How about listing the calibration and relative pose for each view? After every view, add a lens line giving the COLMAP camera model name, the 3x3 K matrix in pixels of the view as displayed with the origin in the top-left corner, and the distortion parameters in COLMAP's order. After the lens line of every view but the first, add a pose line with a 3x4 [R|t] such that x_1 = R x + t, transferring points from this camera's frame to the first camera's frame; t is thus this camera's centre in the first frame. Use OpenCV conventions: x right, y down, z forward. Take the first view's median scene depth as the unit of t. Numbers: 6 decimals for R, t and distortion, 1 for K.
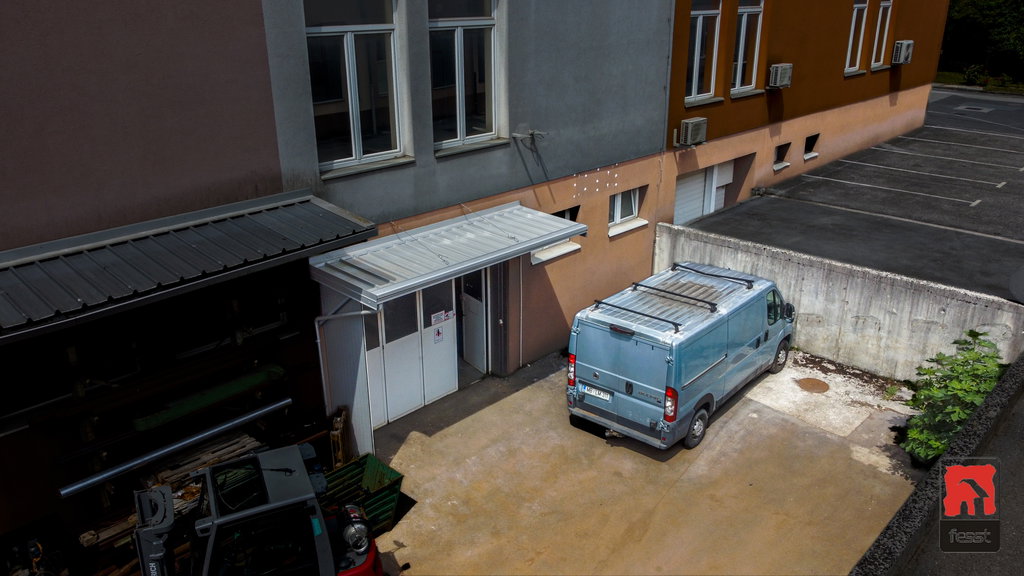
lens RADIAL K [[768.4, 0, 514.8], [0, 768.4, 285.7], [0, 0, 1]] dist [-0.001456, -0.006535]
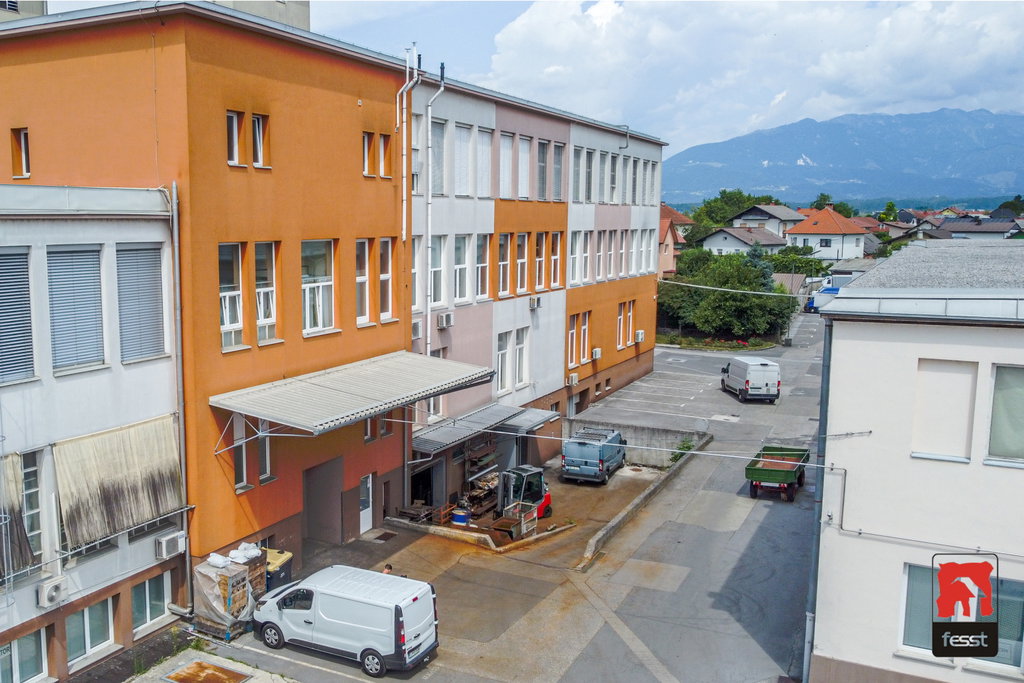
lens RADIAL K [[943.6, 0, 409.4], [0, 943.6, 356.7], [0, 0, 1]] dist [-0.000497, 0.000000]
pose [[0.968369, -0.028654, 0.247873, -1.190577], [0.083295, 0.973523, -0.212874, 0.381004], [-0.235211, 0.226787, 0.945116, -2.027364]]
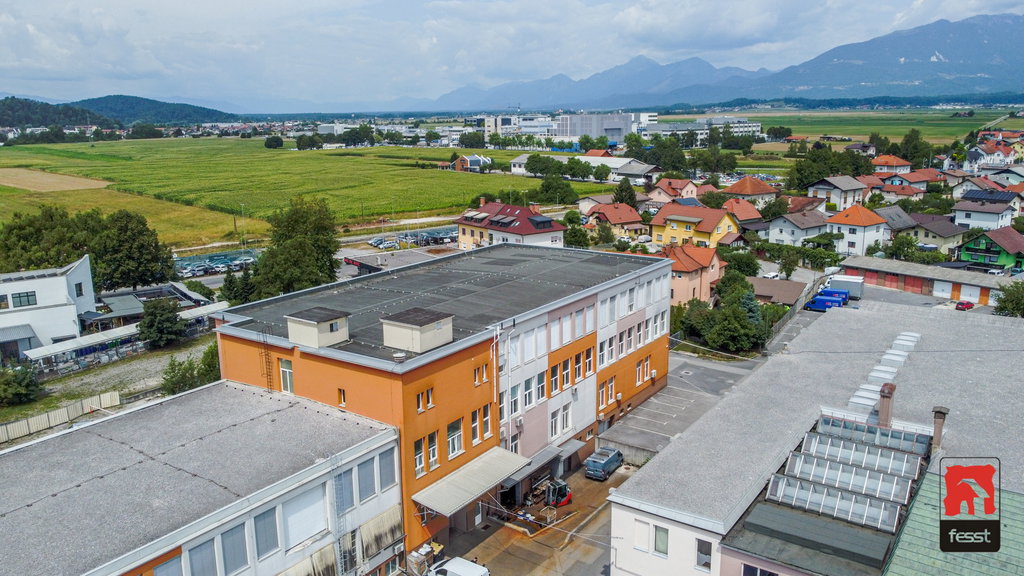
lens RADIAL K [[768.4, 0, 518.8], [0, 768.4, 288.9], [0, 0, 1]] dist [-0.001456, -0.006535]
pose [[0.987455, -0.038056, 0.153247, -1.139177], [0.059779, 0.988382, -0.139741, -0.406934], [-0.146149, 0.147149, 0.978257, -4.336503]]
